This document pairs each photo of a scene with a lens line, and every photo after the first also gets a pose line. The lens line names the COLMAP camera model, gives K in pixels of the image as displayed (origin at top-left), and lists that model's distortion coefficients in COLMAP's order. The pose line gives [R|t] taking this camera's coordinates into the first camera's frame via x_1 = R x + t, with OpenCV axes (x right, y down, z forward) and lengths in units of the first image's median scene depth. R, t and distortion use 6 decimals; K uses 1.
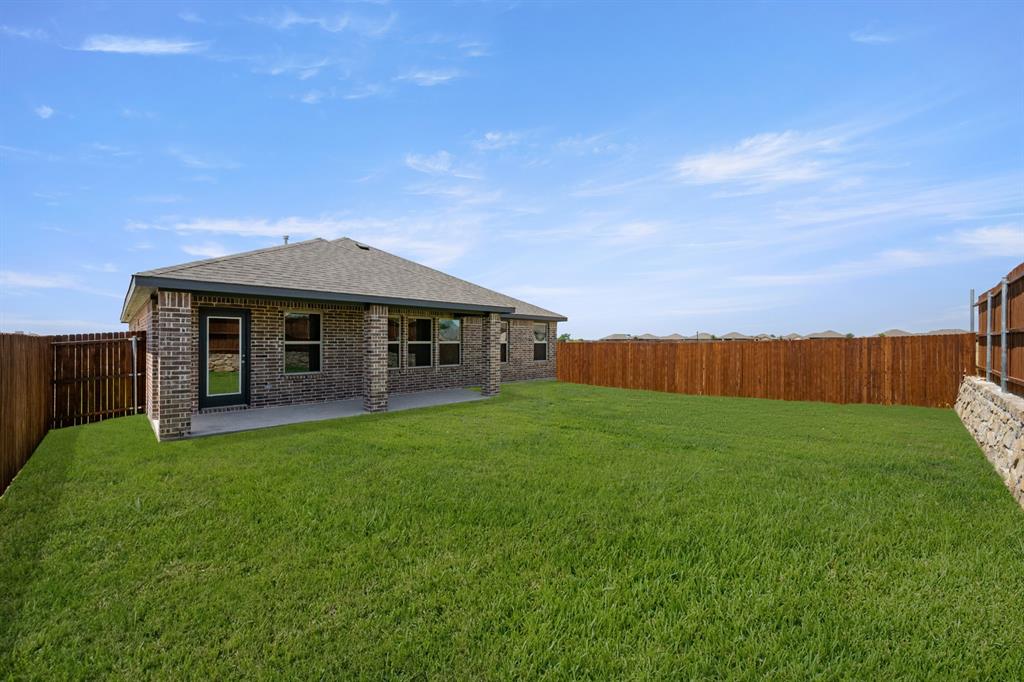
lens RADIAL K [[399.0, 0, 512.0], [0, 399.0, 341.0], [0, 0, 1]] dist [0.000133, -0.000015]
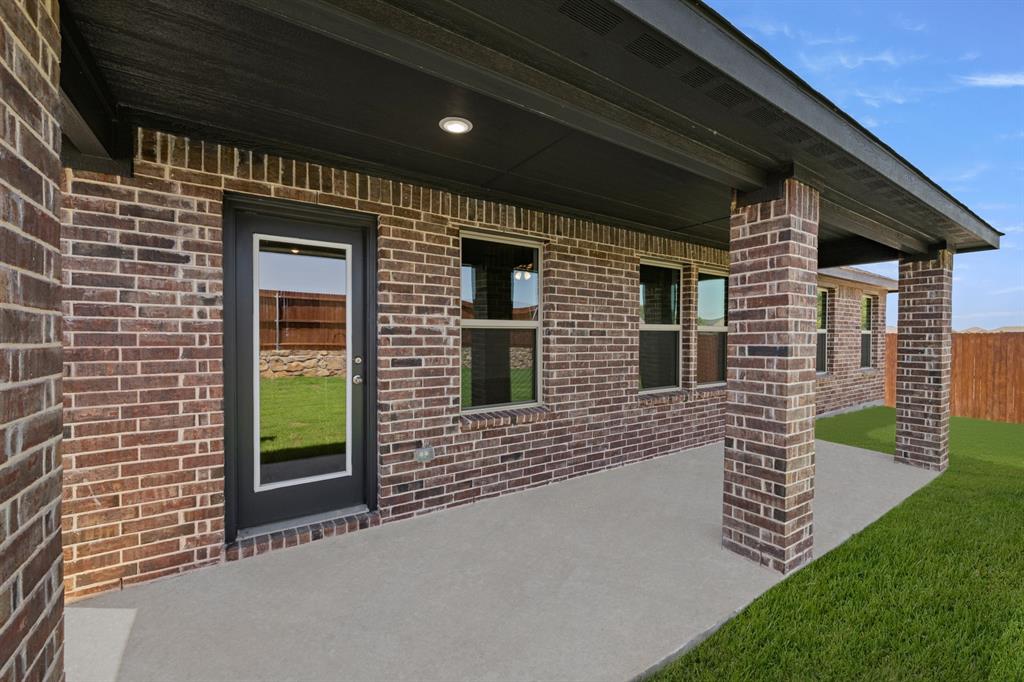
lens RADIAL K [[415.5, 0, 512.0], [0, 415.5, 341.0], [0, 0, 1]] dist [-0.000167, -0.000014]
pose [[0.981257, 0.001926, -0.192693, -0.476405], [-0.000012, 0.999951, 0.009933, 0.016926], [0.192702, -0.009745, 0.981209, 0.680192]]
